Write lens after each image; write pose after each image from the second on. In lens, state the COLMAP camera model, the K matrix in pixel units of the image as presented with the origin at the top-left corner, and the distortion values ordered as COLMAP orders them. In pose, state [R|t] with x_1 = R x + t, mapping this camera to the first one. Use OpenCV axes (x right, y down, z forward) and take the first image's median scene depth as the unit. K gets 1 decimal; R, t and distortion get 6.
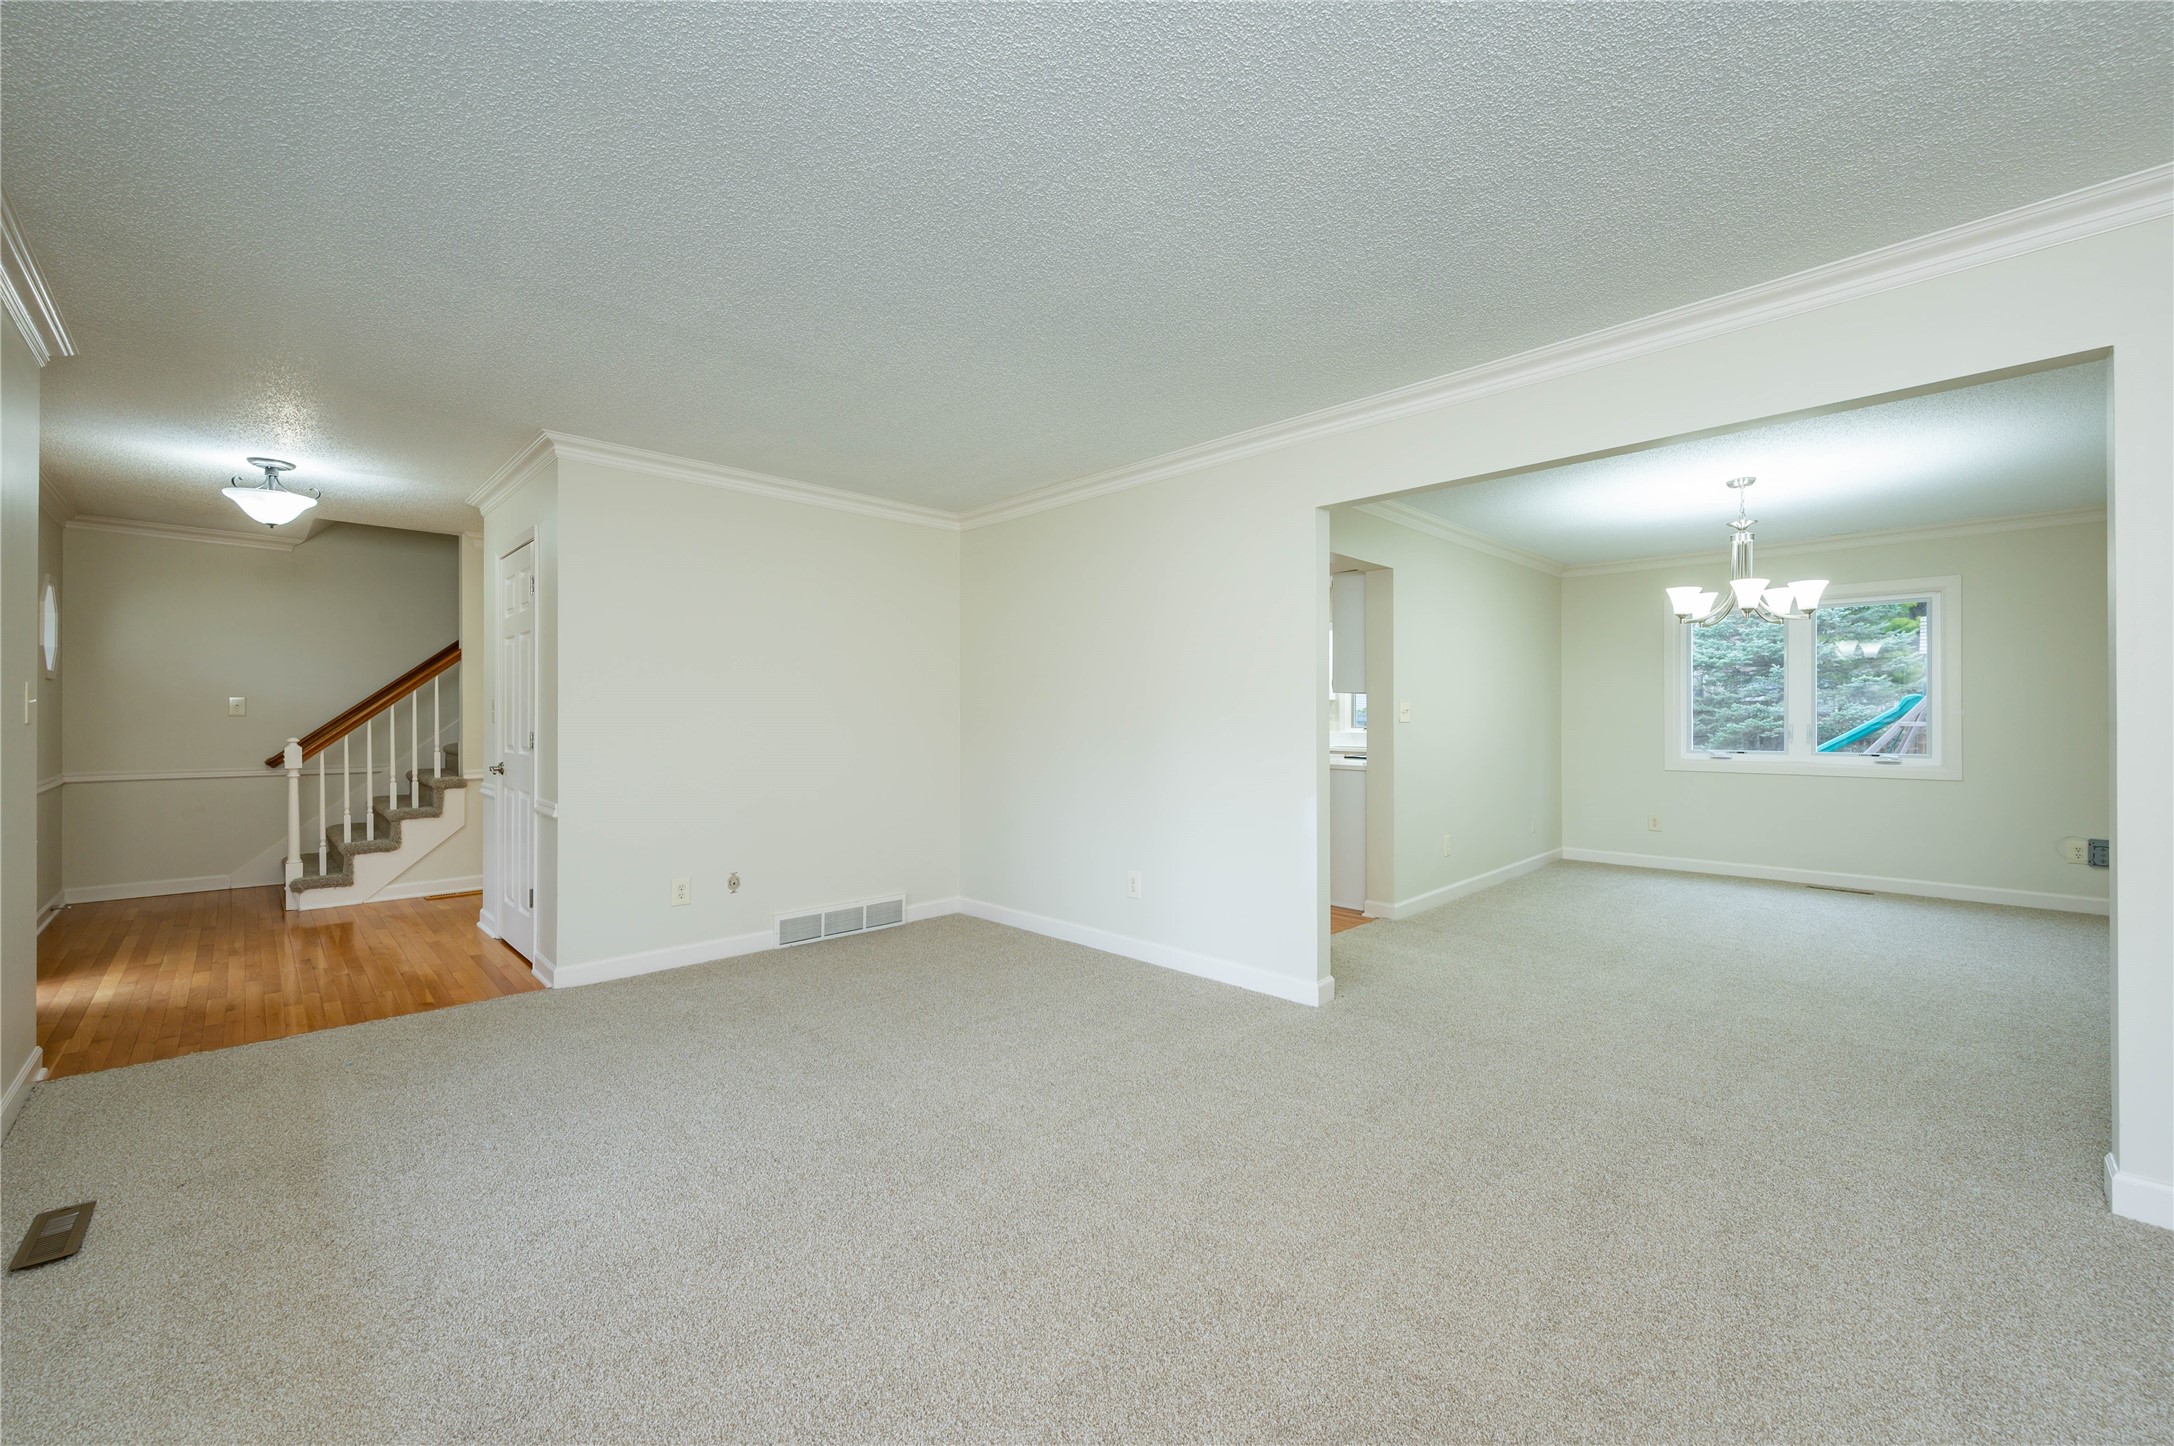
lens RADIAL K [[859.0, 0, 1068.3], [0, 859.0, 716.9], [0, 0, 1]] dist [-0.000758, -0.000062]
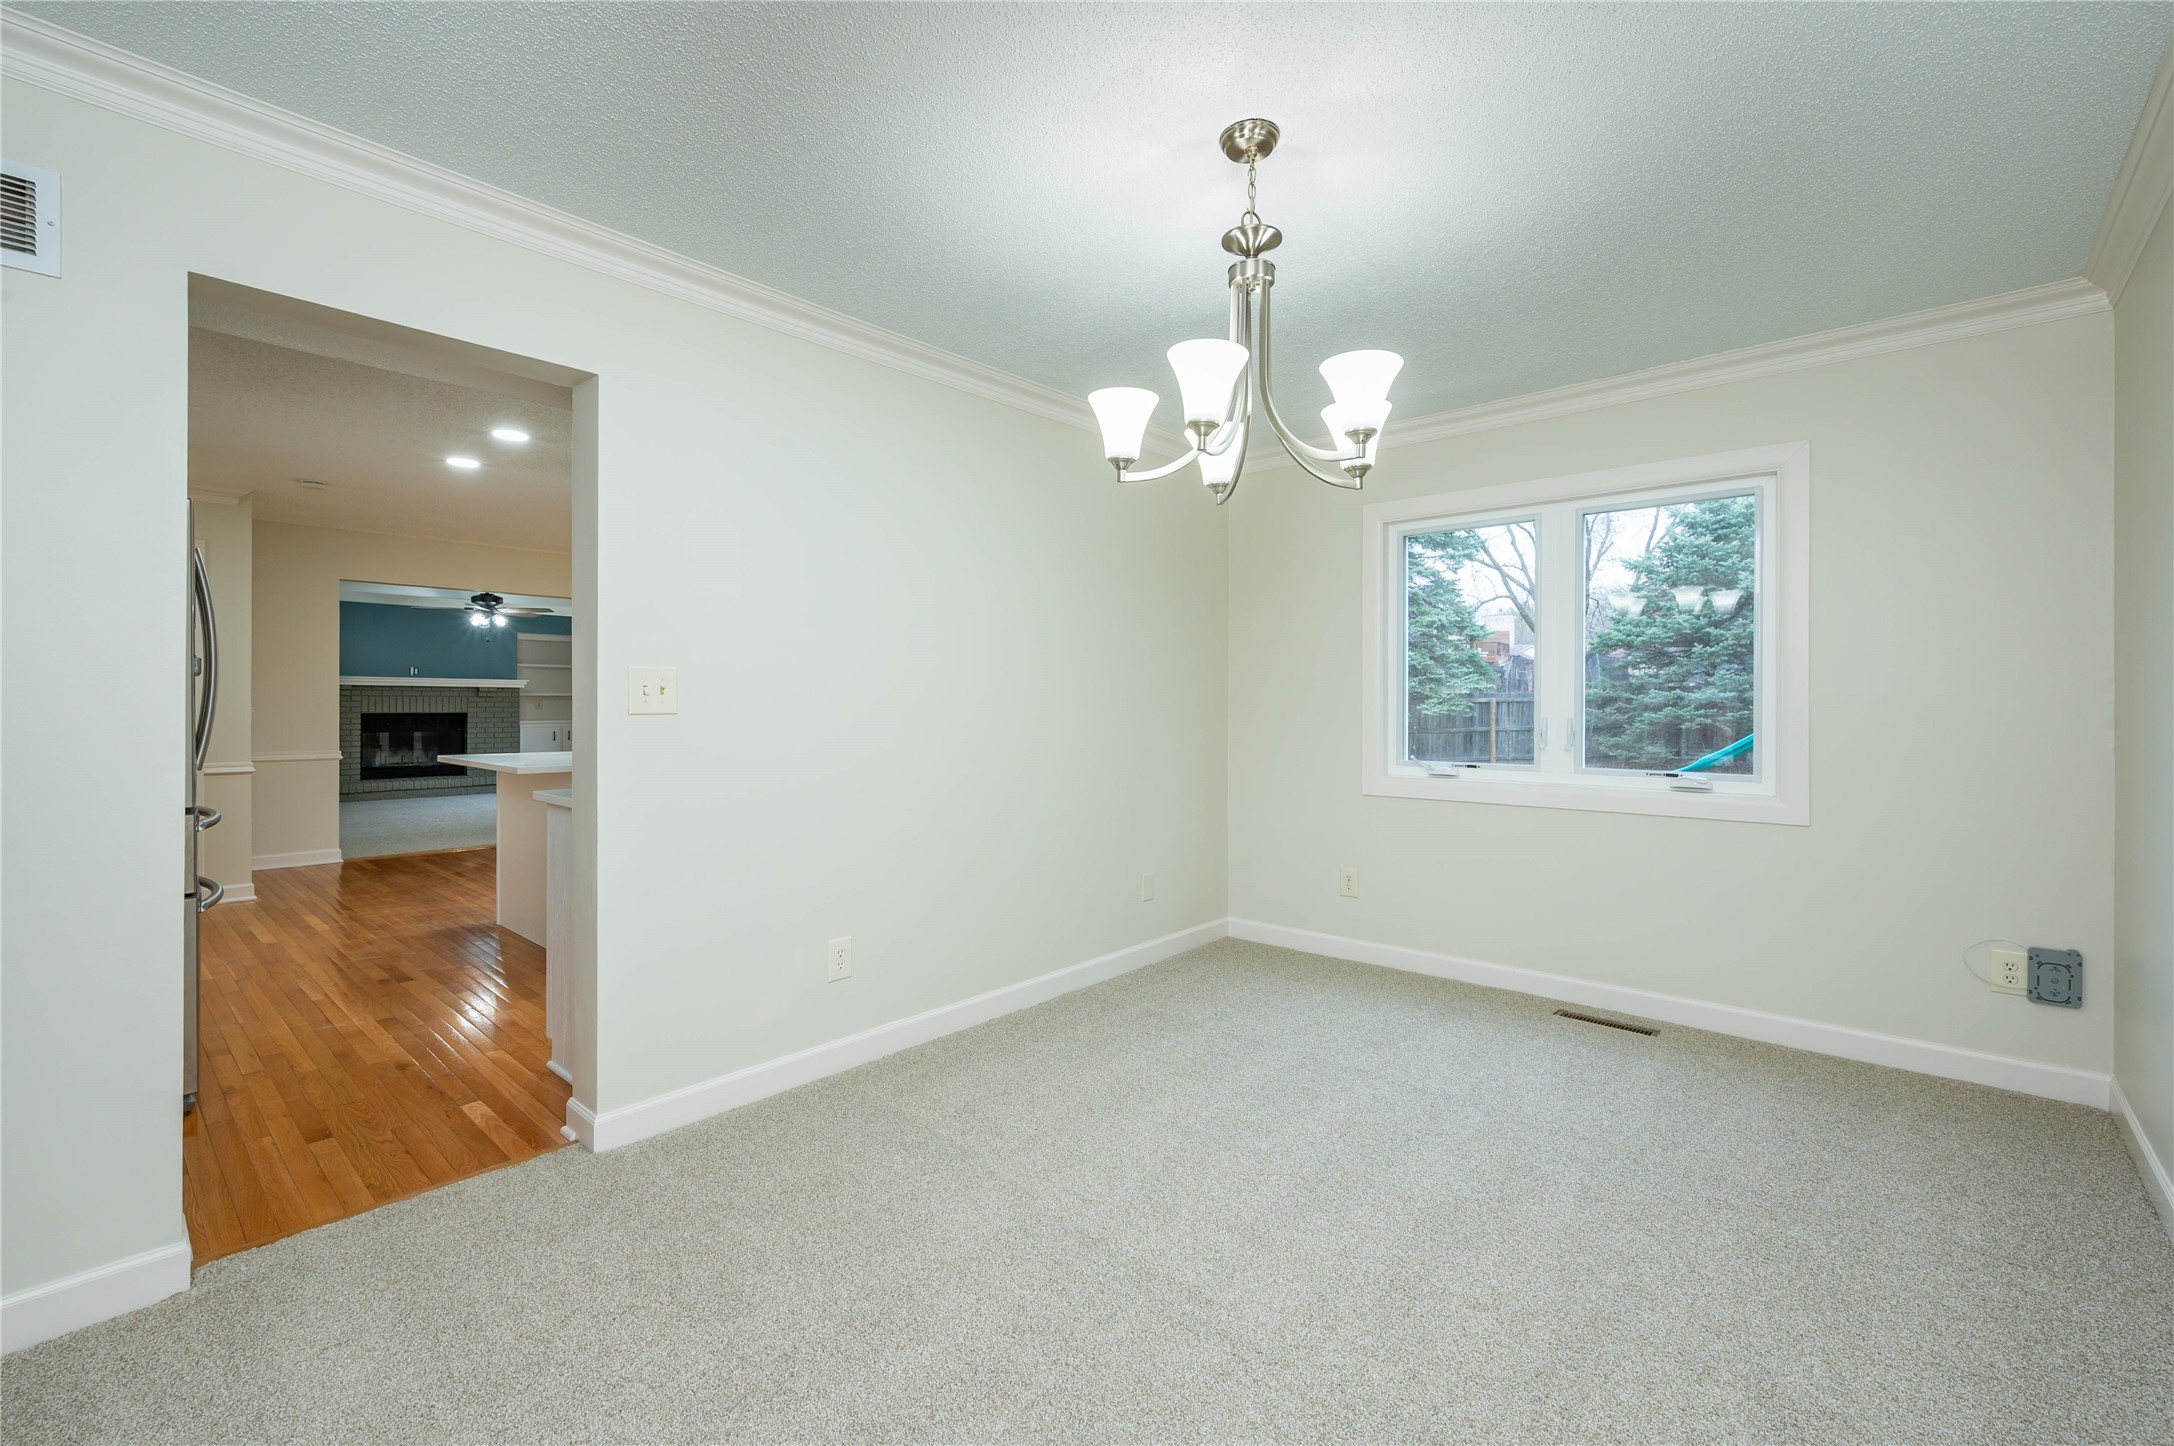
lens RADIAL K [[918.3, 0, 1083.1], [0, 918.3, 705.3], [0, 0, 1]] dist [-0.004585, -0.000261]
pose [[0.997990, 0.003656, 0.063271, 0.528554], [-0.003852, 0.999988, 0.002977, -0.000498], [-0.063259, -0.003215, 0.997992, 0.440272]]
